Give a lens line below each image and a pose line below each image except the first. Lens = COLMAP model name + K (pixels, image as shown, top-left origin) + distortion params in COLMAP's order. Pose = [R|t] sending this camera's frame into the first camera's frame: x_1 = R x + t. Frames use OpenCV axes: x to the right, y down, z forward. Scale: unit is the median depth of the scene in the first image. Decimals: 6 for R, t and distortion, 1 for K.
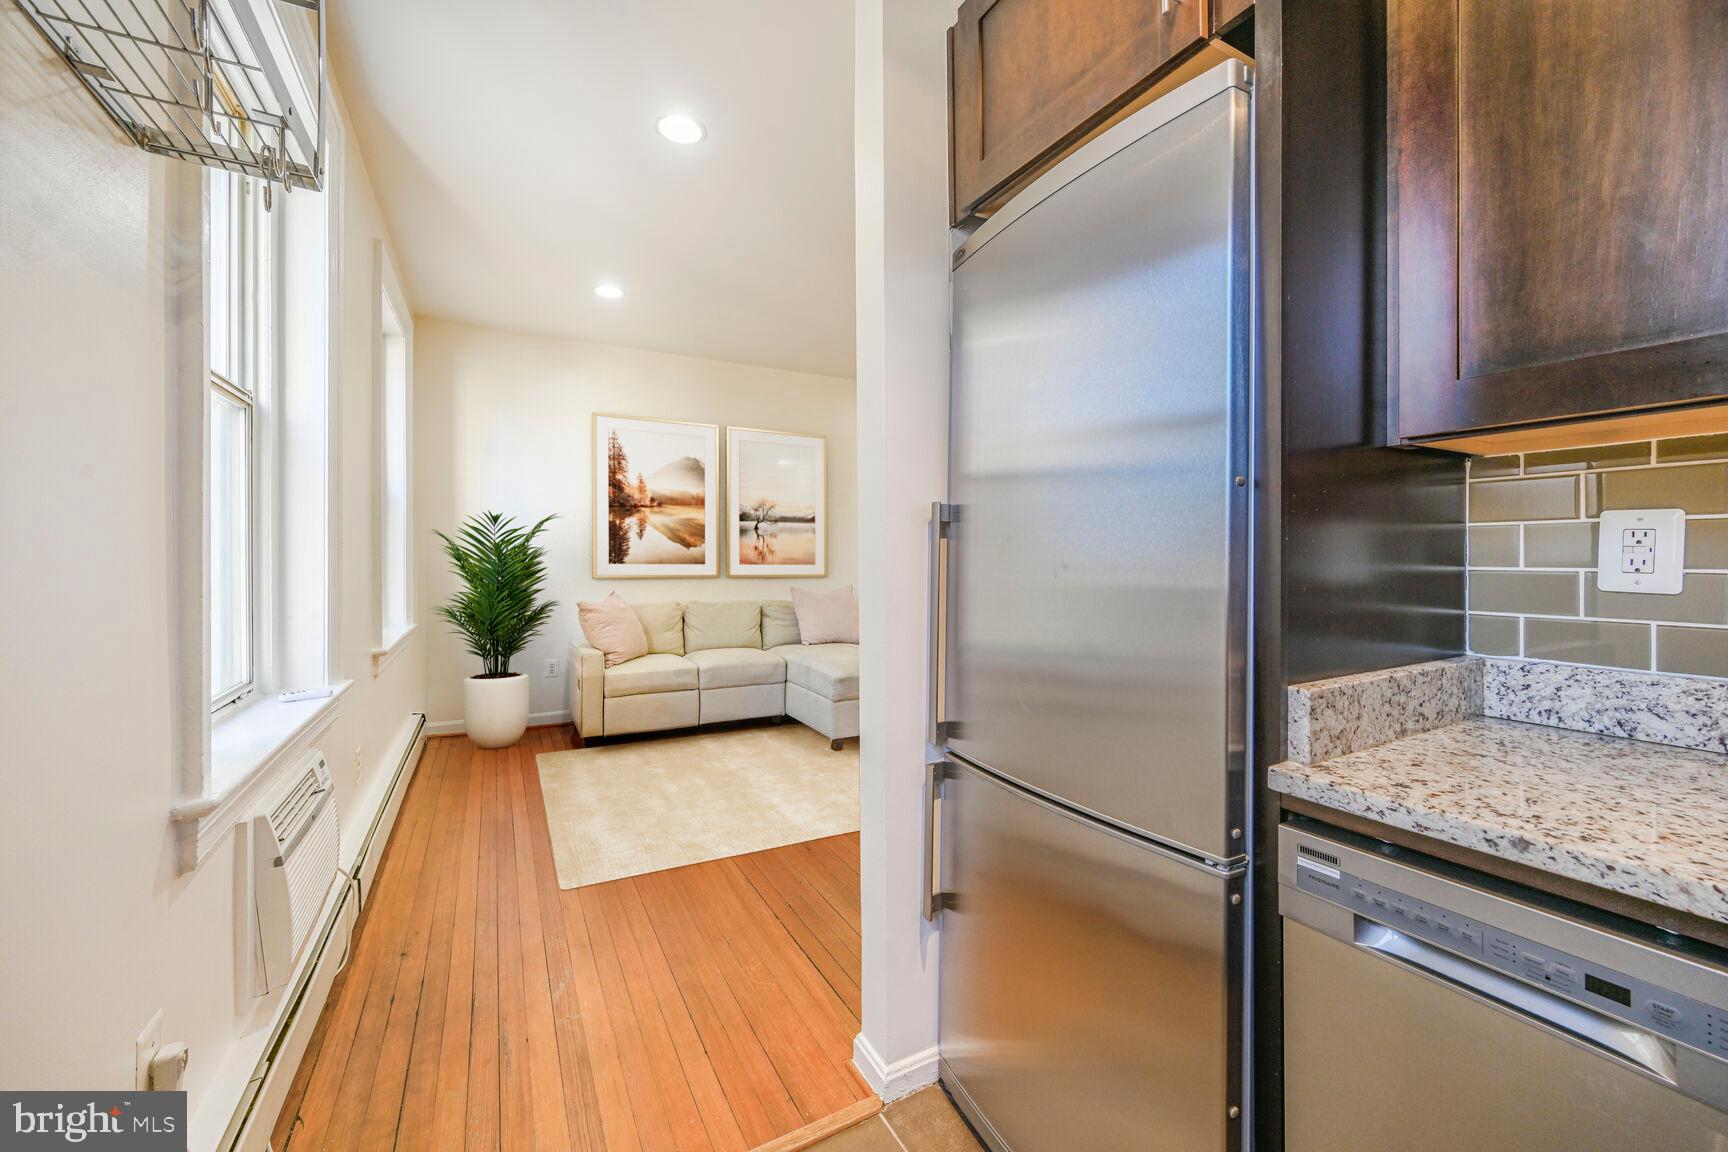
lens RADIAL K [[698.6, 0, 869.5], [0, 698.6, 551.8], [0, 0, 1]] dist [-0.008556, 0.005516]
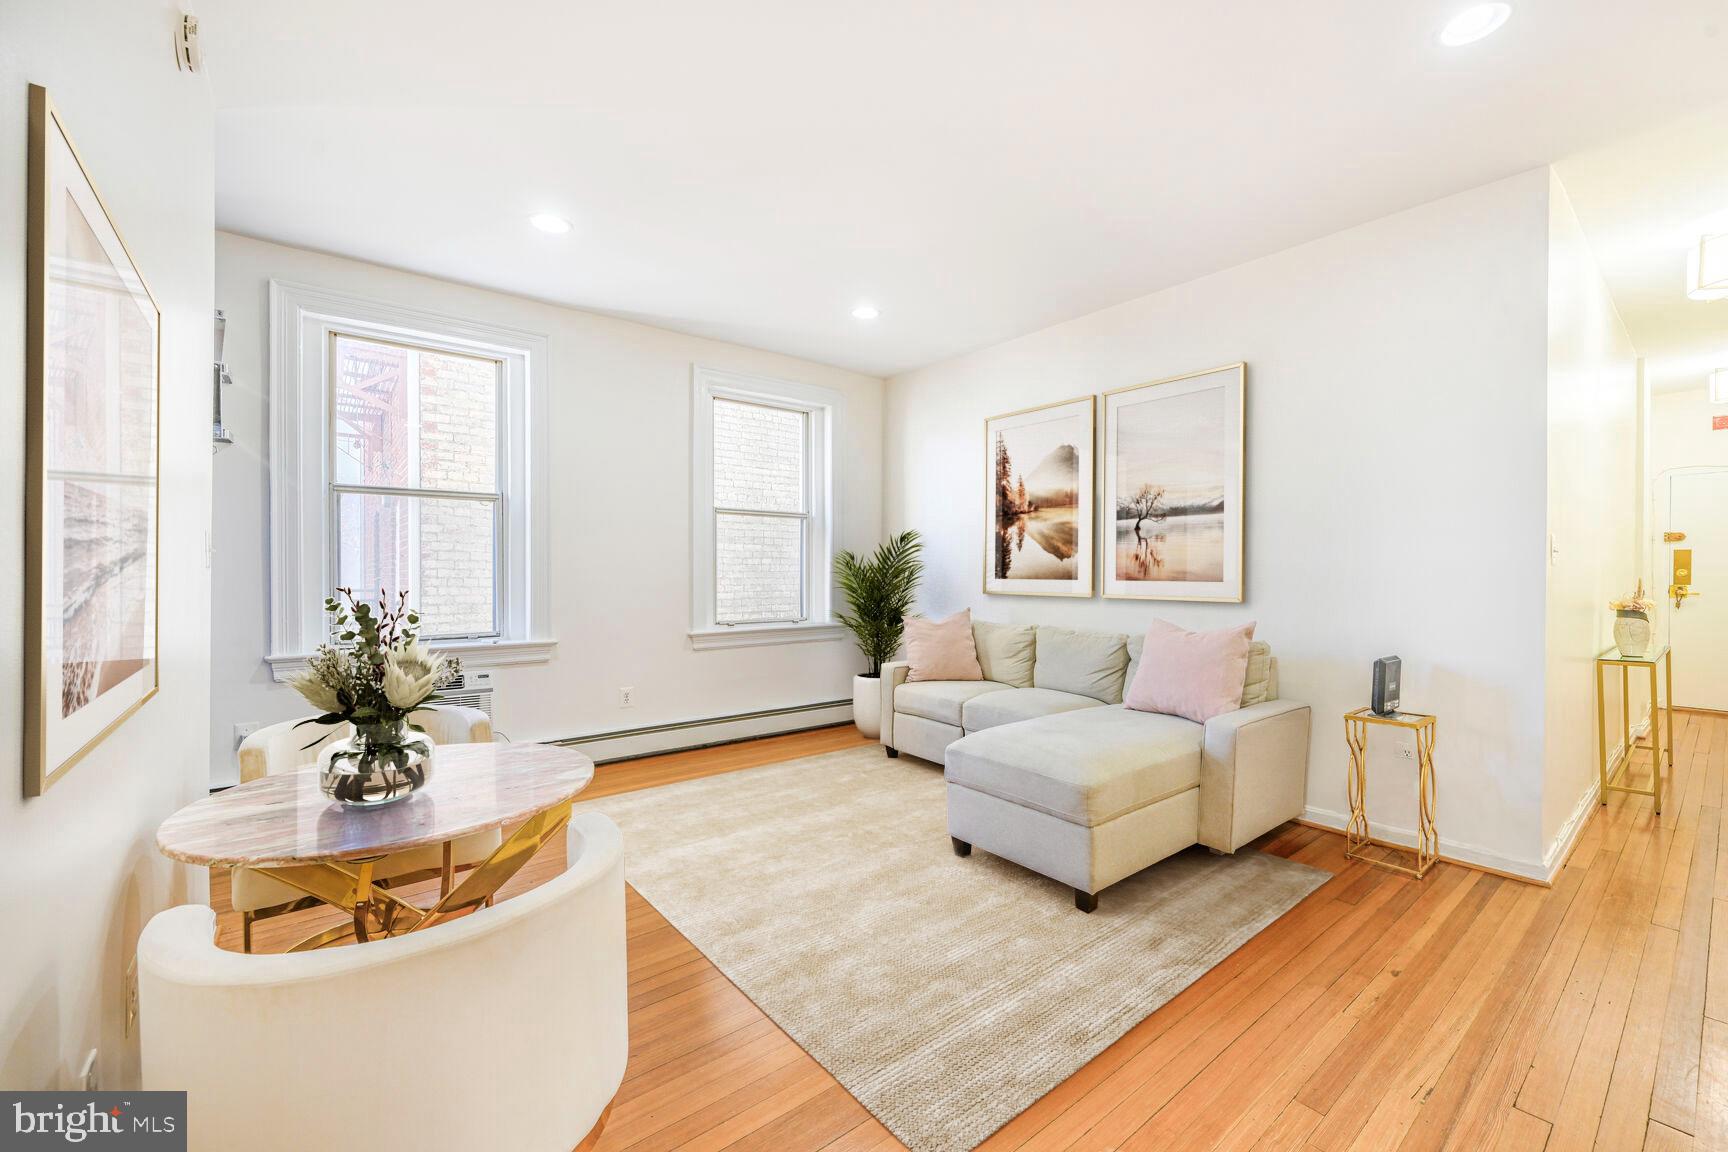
lens RADIAL K [[708.9, 0, 835.6], [0, 708.9, 571.5], [0, 0, 1]] dist [-0.000335, 0.000072]
pose [[0.141632, -0.009675, -0.989872, 0.514765], [-0.005034, 0.999932, -0.010493, 0.018672], [0.989907, 0.006469, 0.141573, 0.641831]]
